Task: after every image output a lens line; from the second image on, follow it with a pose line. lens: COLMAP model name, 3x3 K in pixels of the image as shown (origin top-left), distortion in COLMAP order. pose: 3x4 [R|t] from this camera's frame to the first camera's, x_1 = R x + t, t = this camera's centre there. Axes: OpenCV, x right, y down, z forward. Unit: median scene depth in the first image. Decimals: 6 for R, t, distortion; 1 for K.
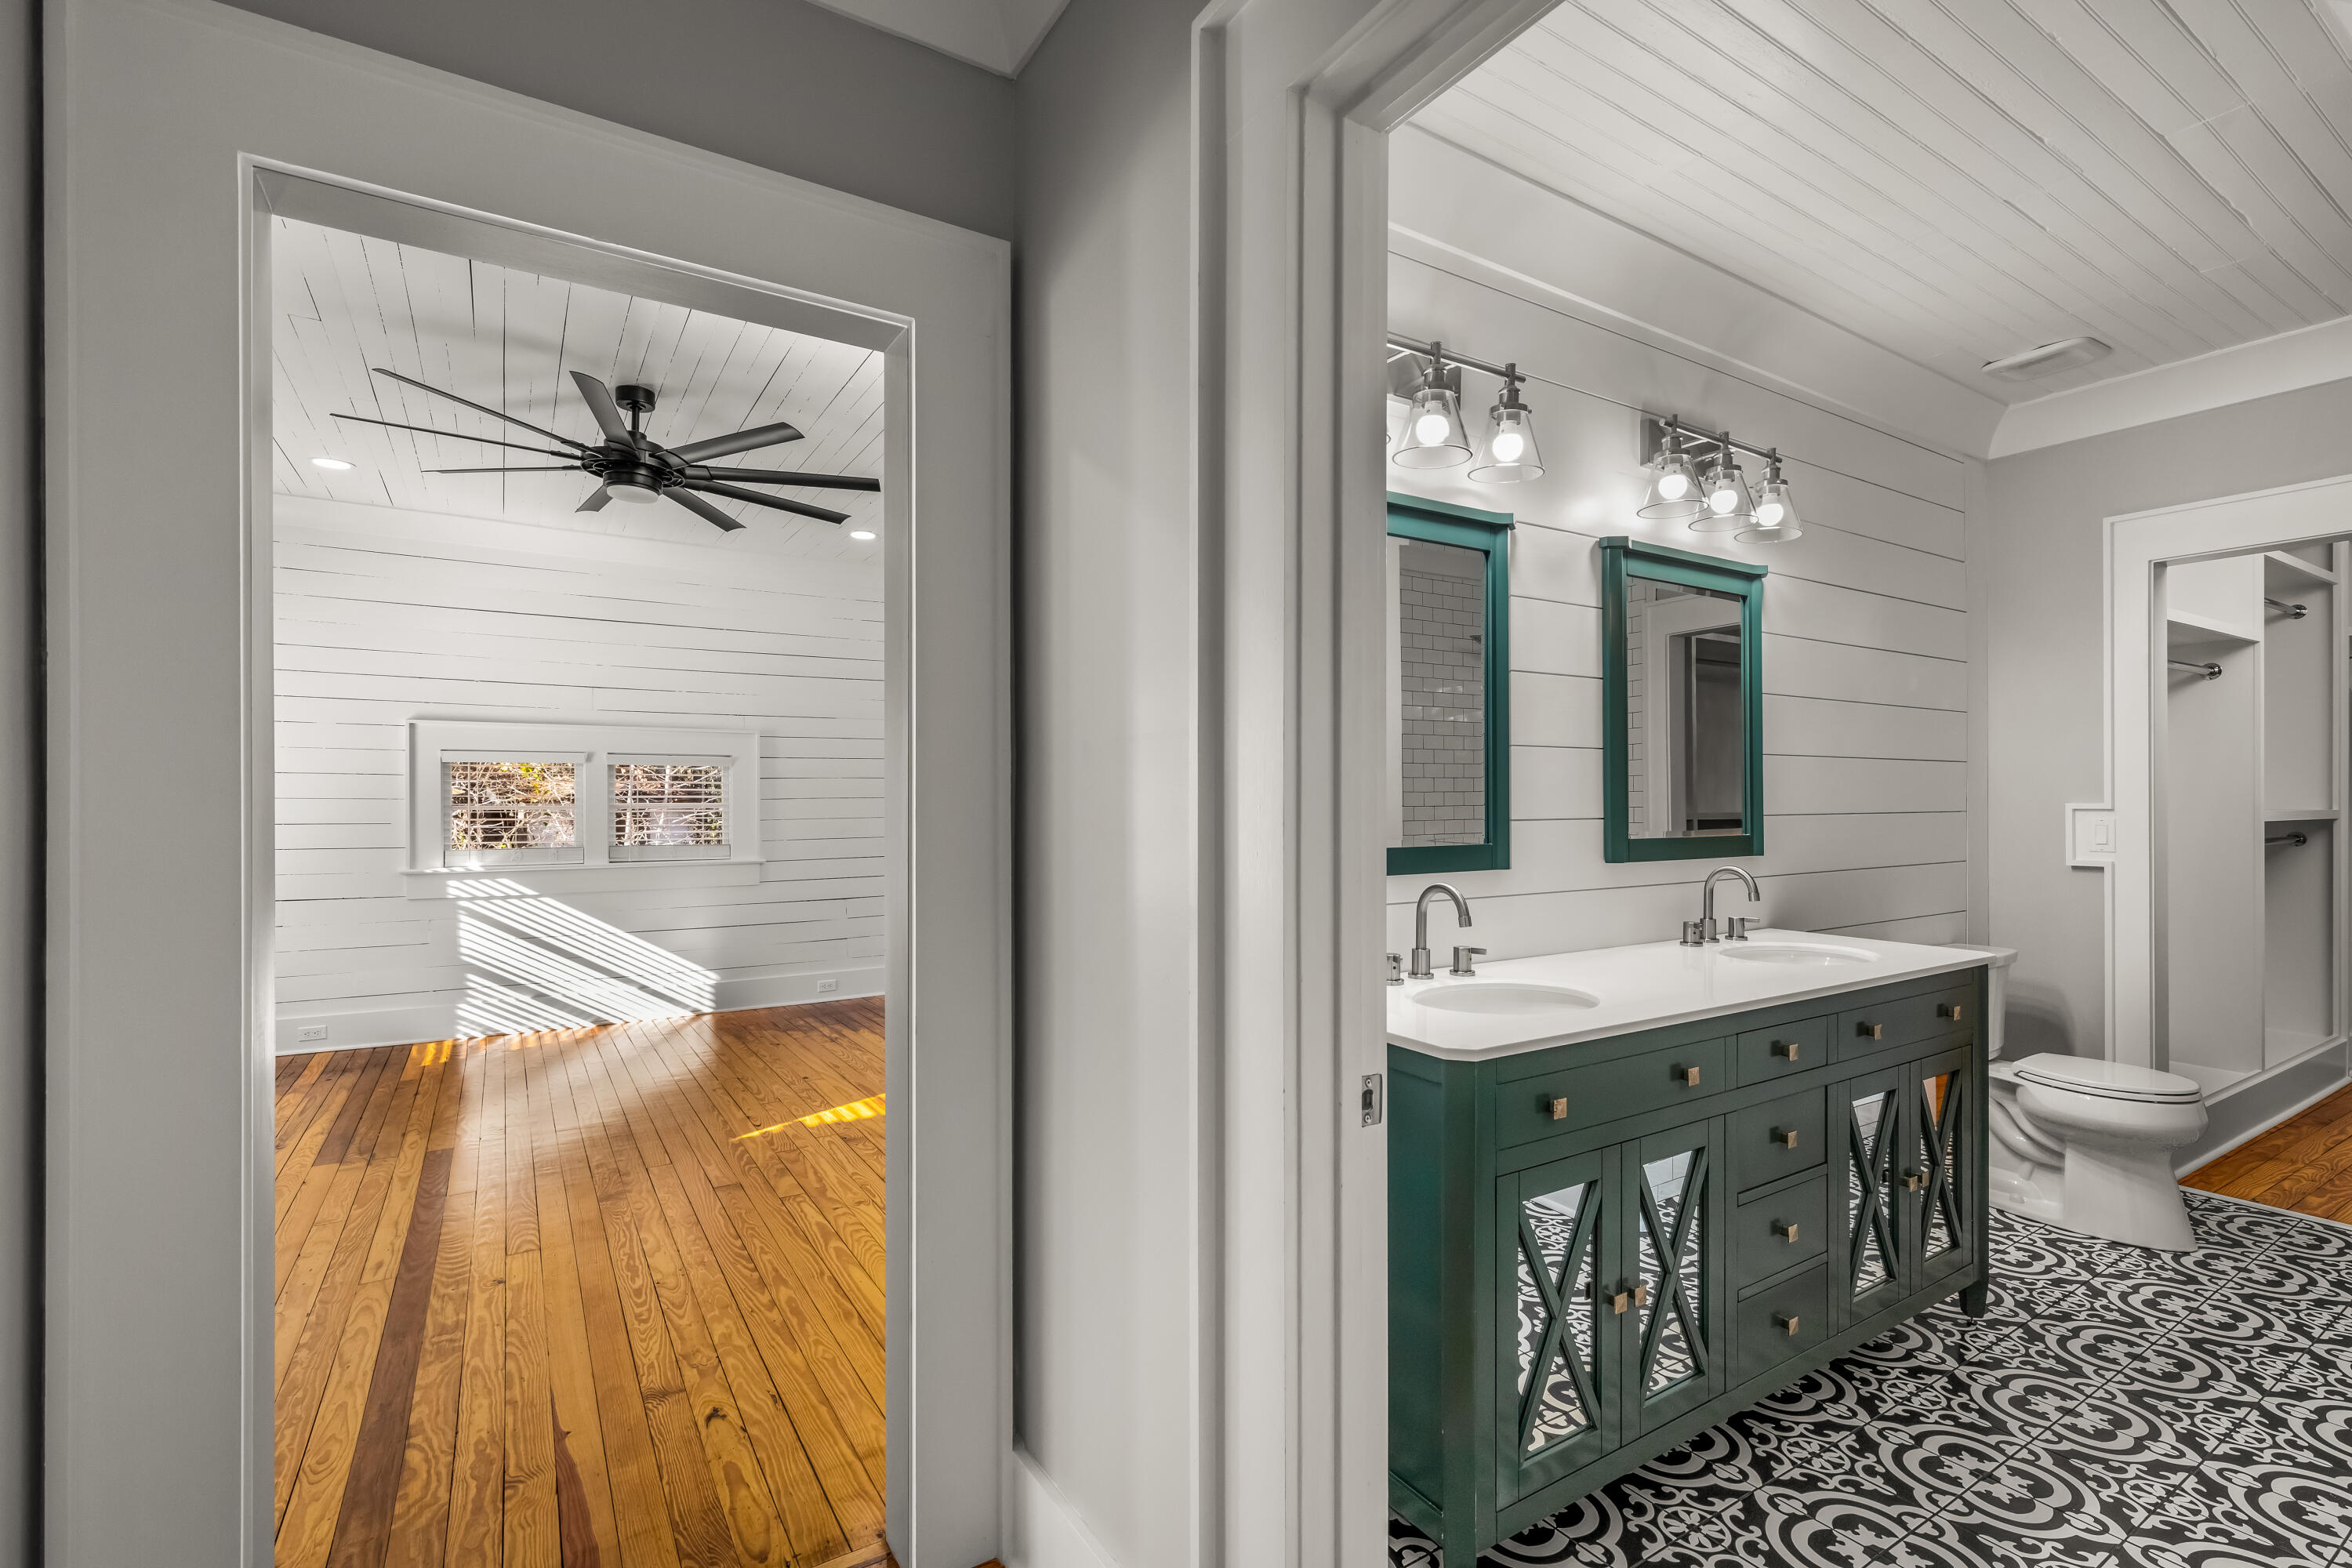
lens RADIAL K [[1061.9, 0, 1193.7], [0, 1061.9, 795.0], [0, 0, 1]] dist [0.009201, -0.002104]
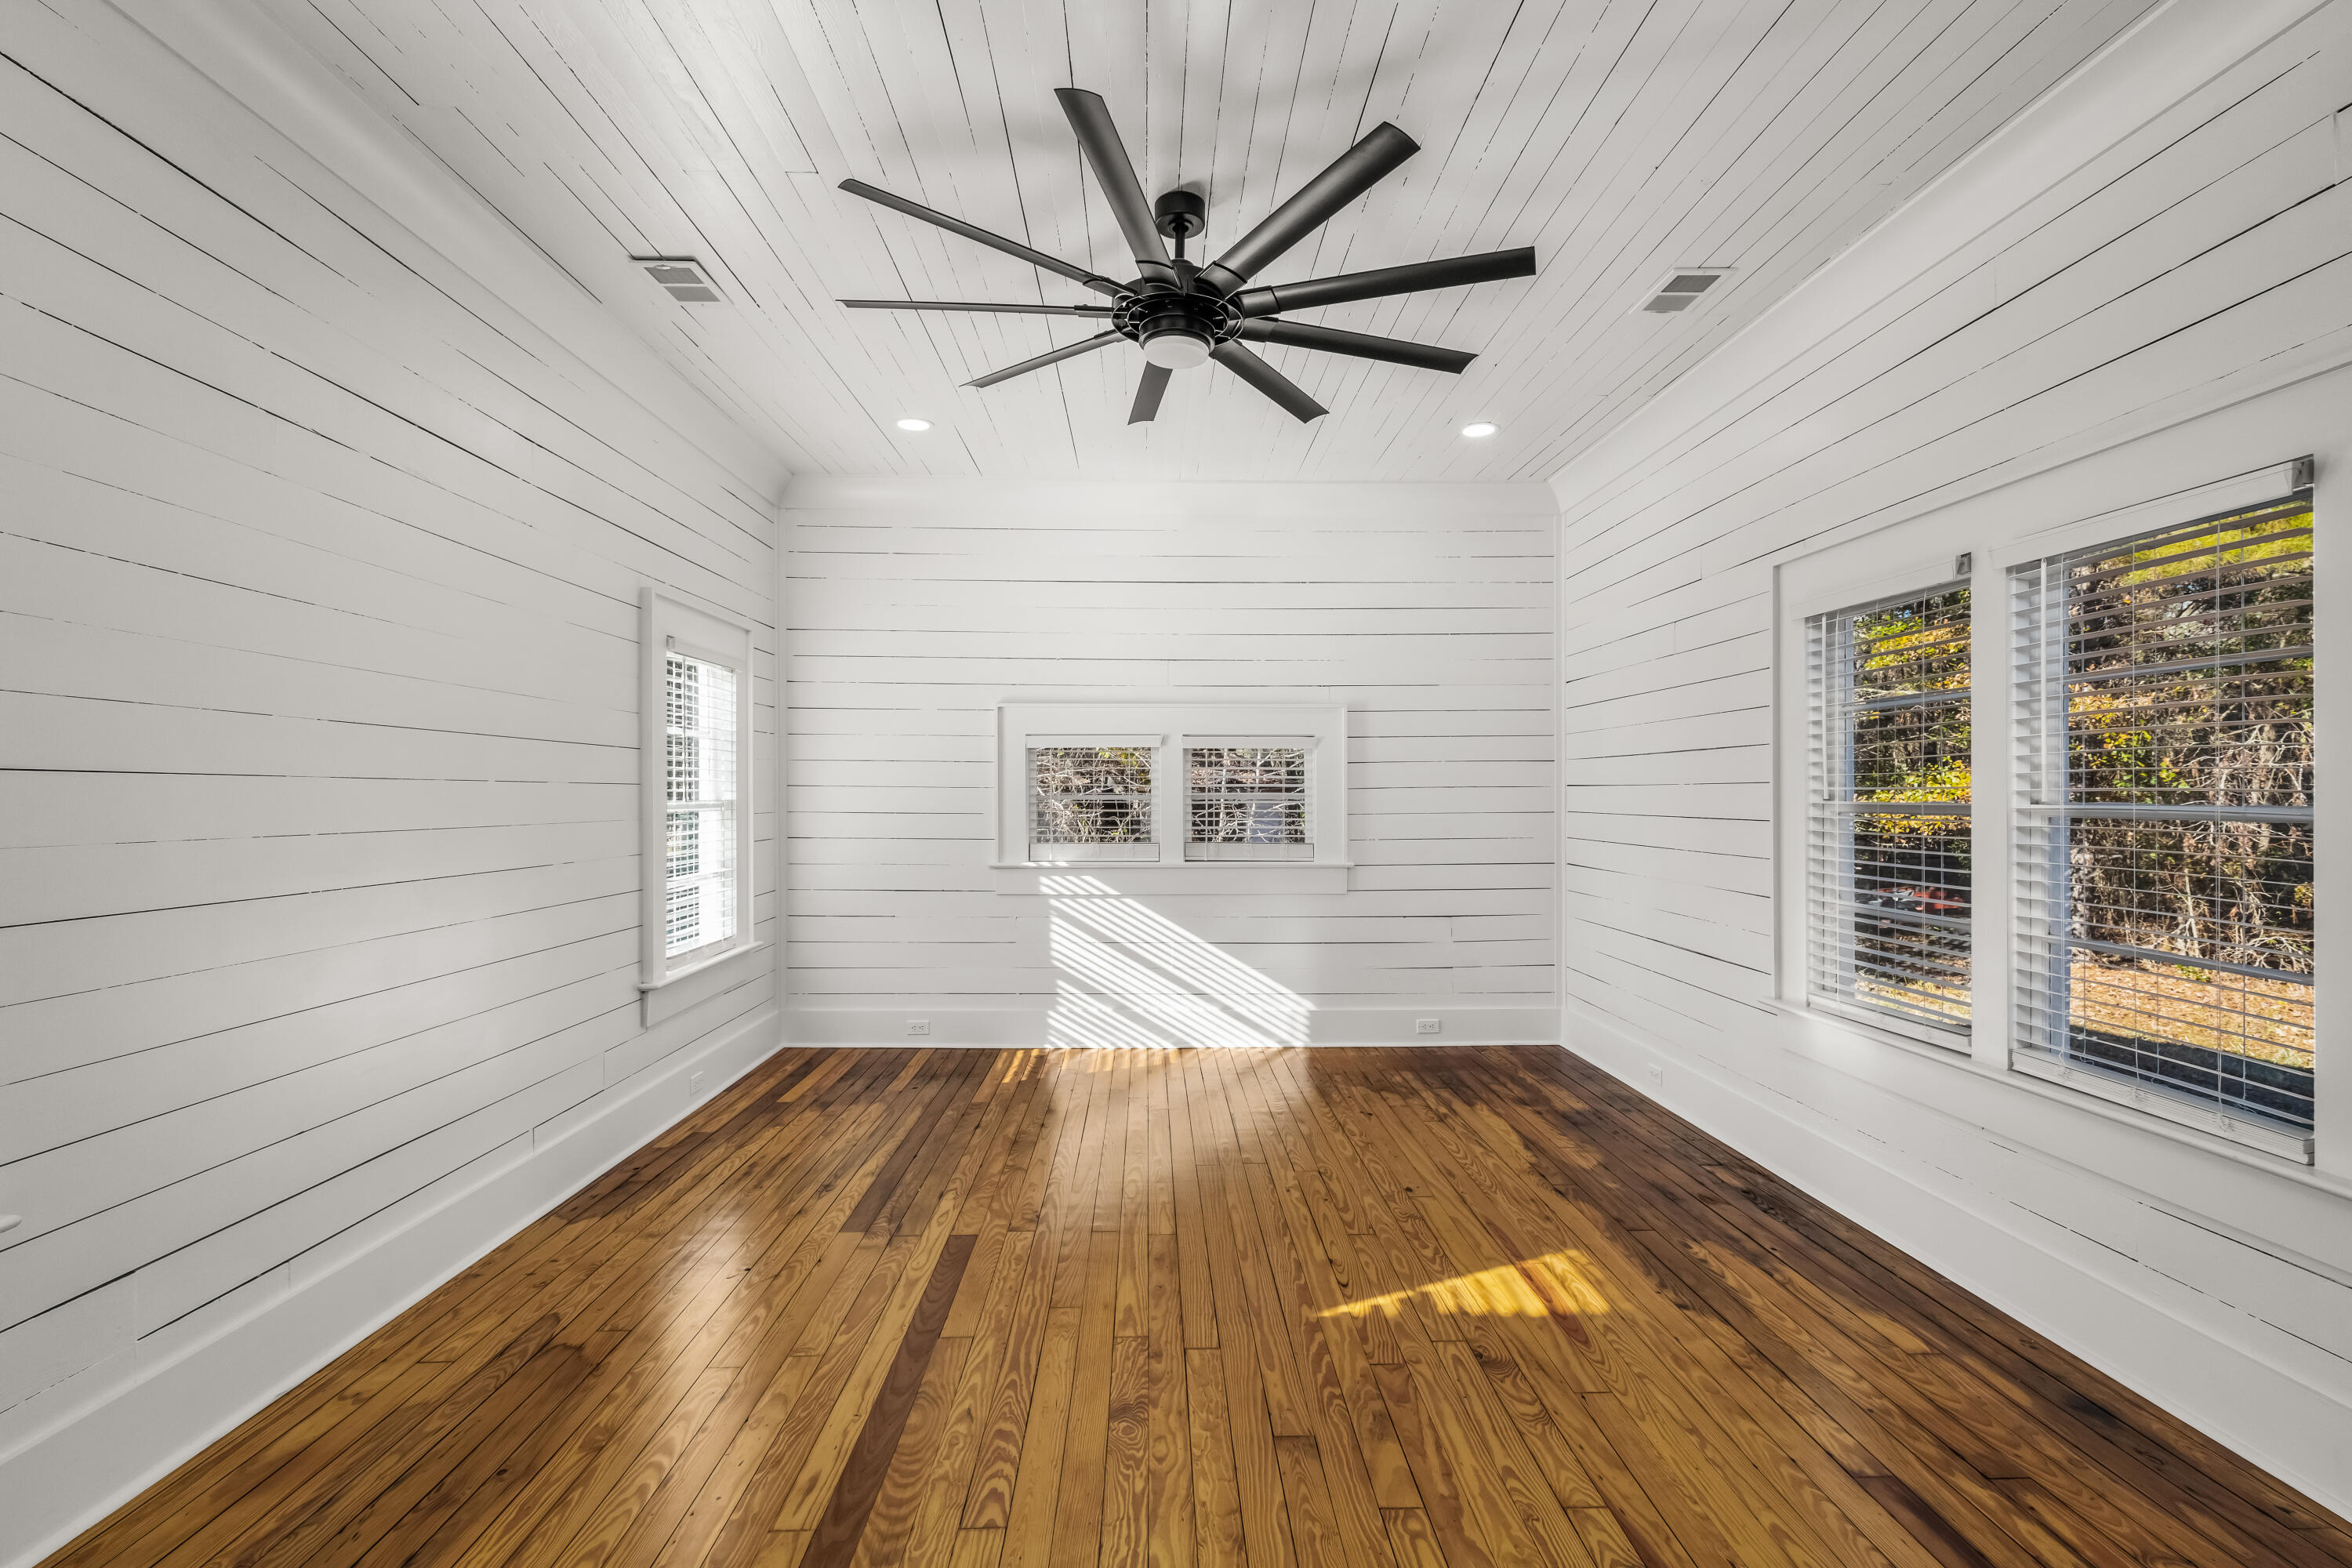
lens RADIAL K [[1061.9, 0, 1182.9], [0, 1061.9, 781.2], [0, 0, 1]] dist [0.009201, -0.002104]
pose [[0.856283, -0.002888, -0.516499, -0.169629], [0.000030, 0.999985, -0.005542, 0.004613], [0.516507, 0.004730, 0.856270, 0.422570]]
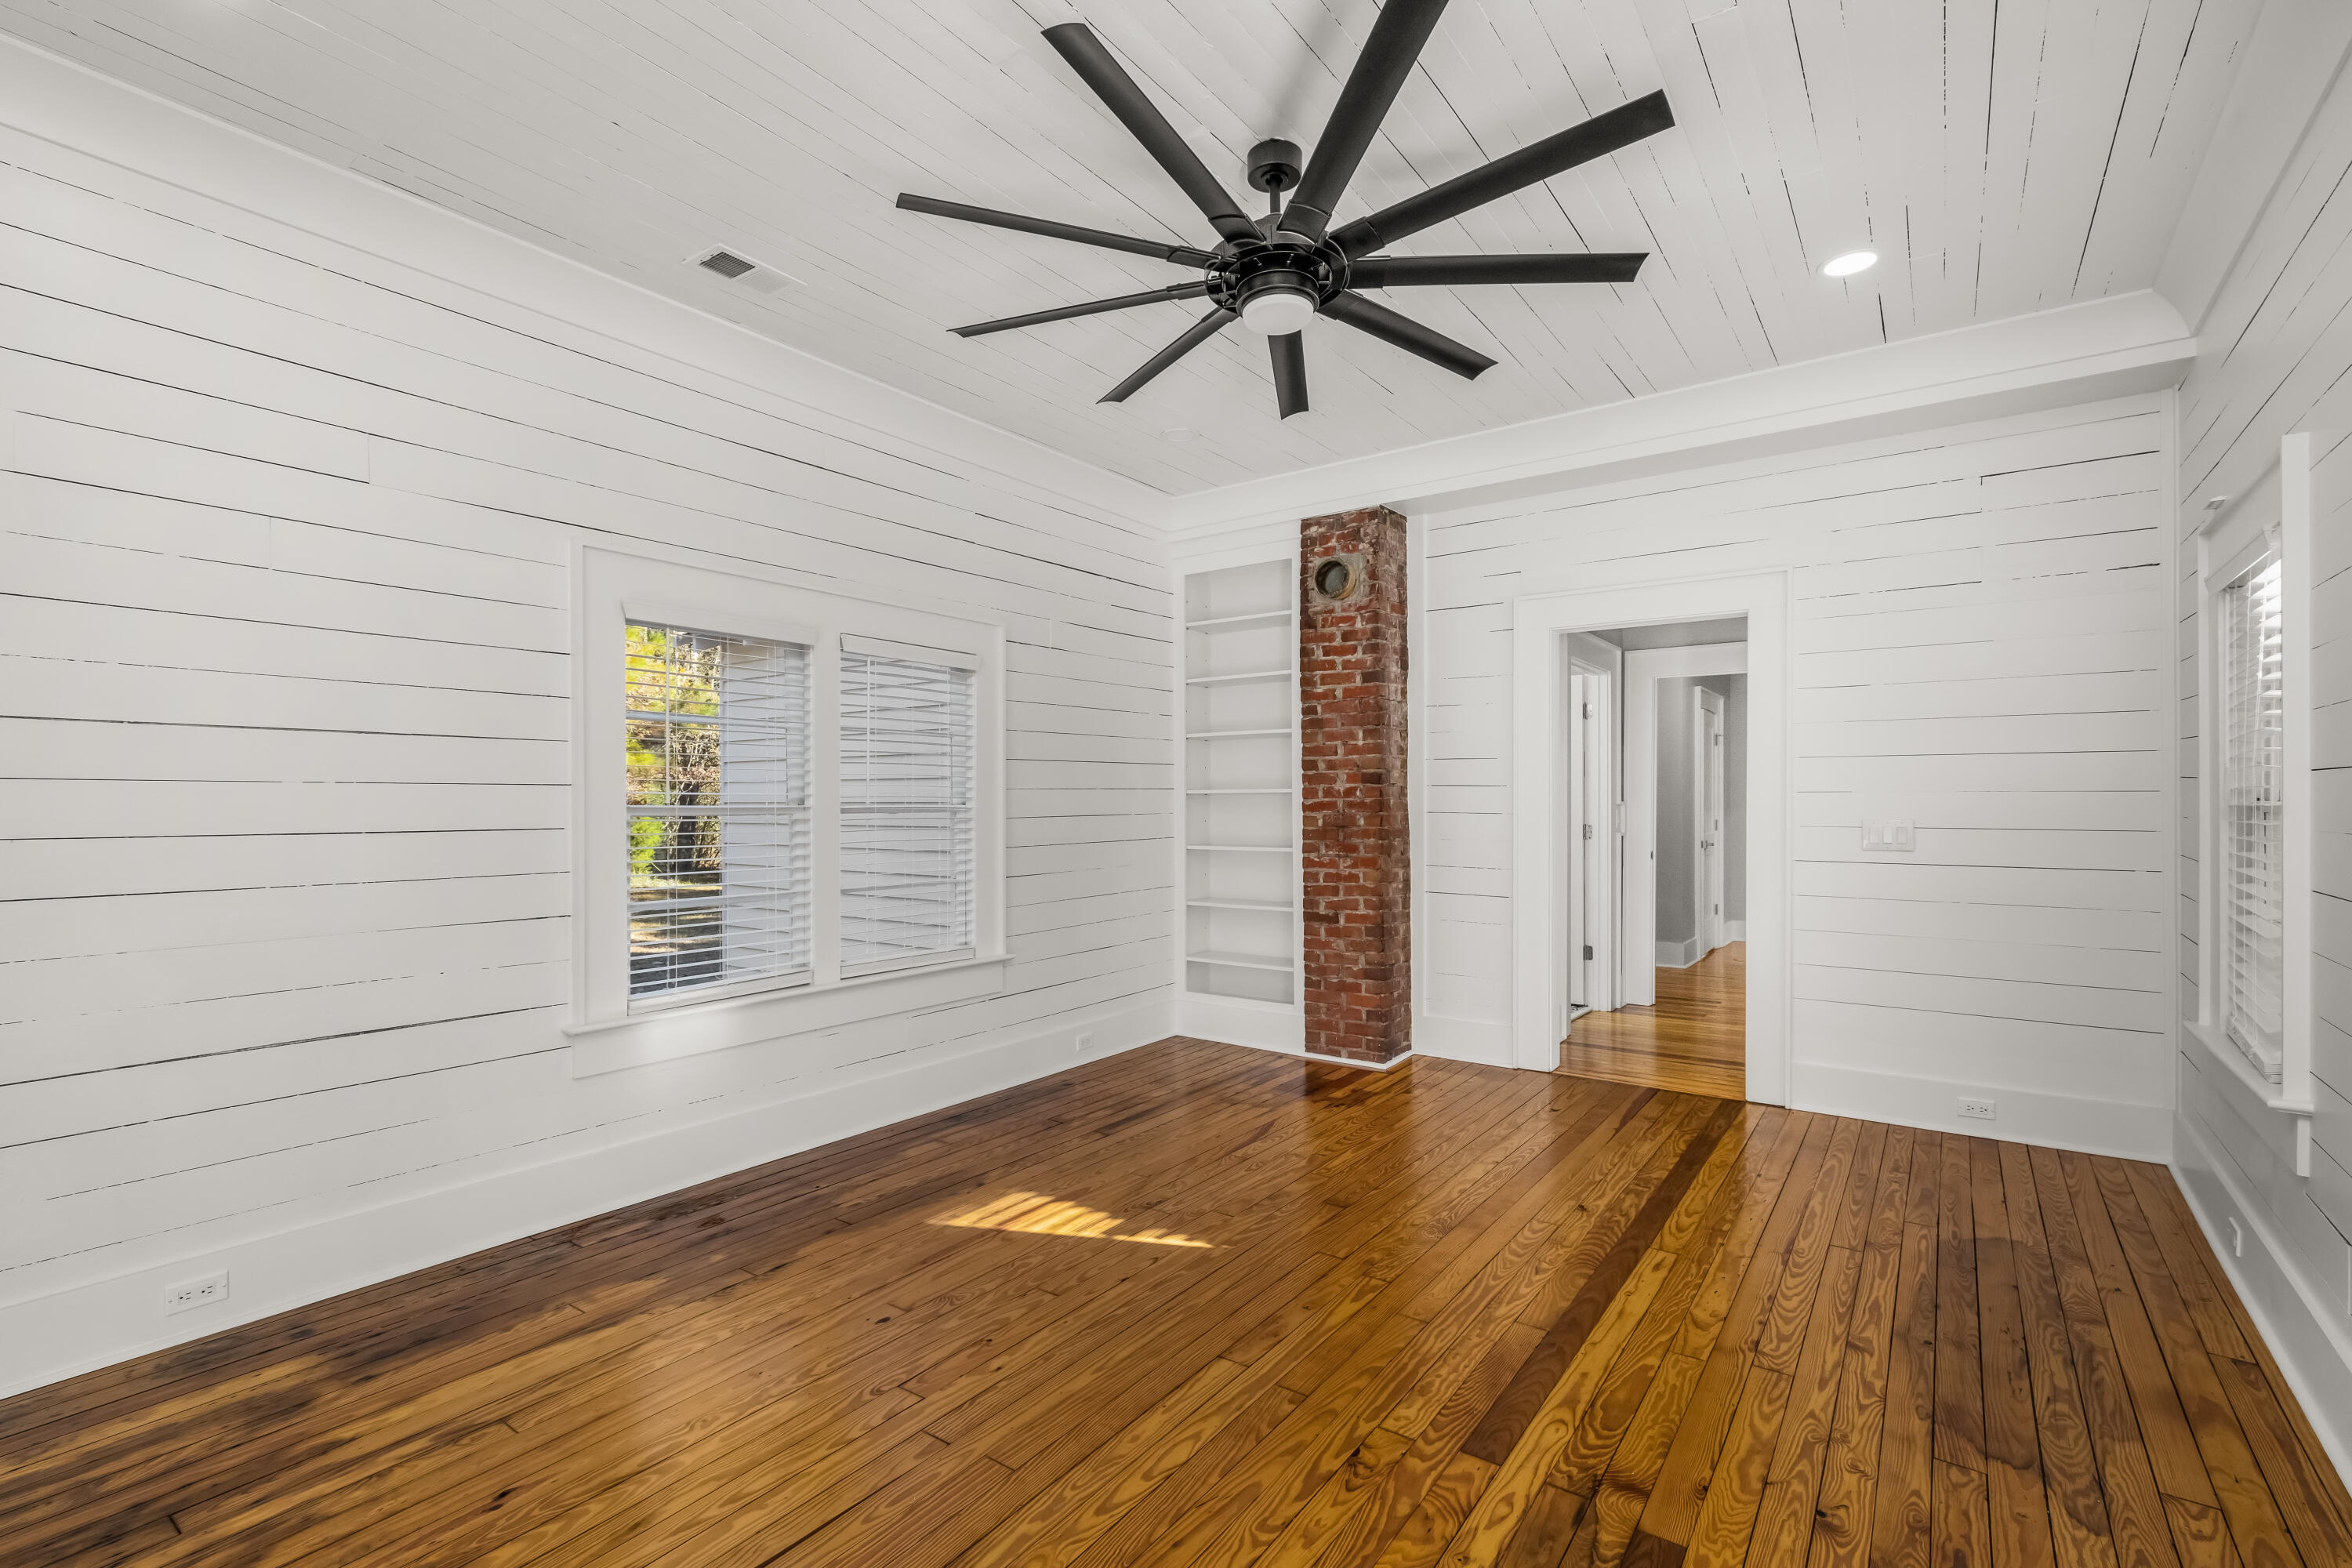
lens RADIAL K [[1061.9, 0, 1185.2], [0, 1061.9, 804.3], [0, 0, 1]] dist [0.009201, -0.002104]
pose [[-0.368747, 0.005396, 0.929514, -1.157884], [0.000090, 0.999983, -0.005770, 0.020246], [-0.929530, -0.002044, -0.368741, 1.350124]]
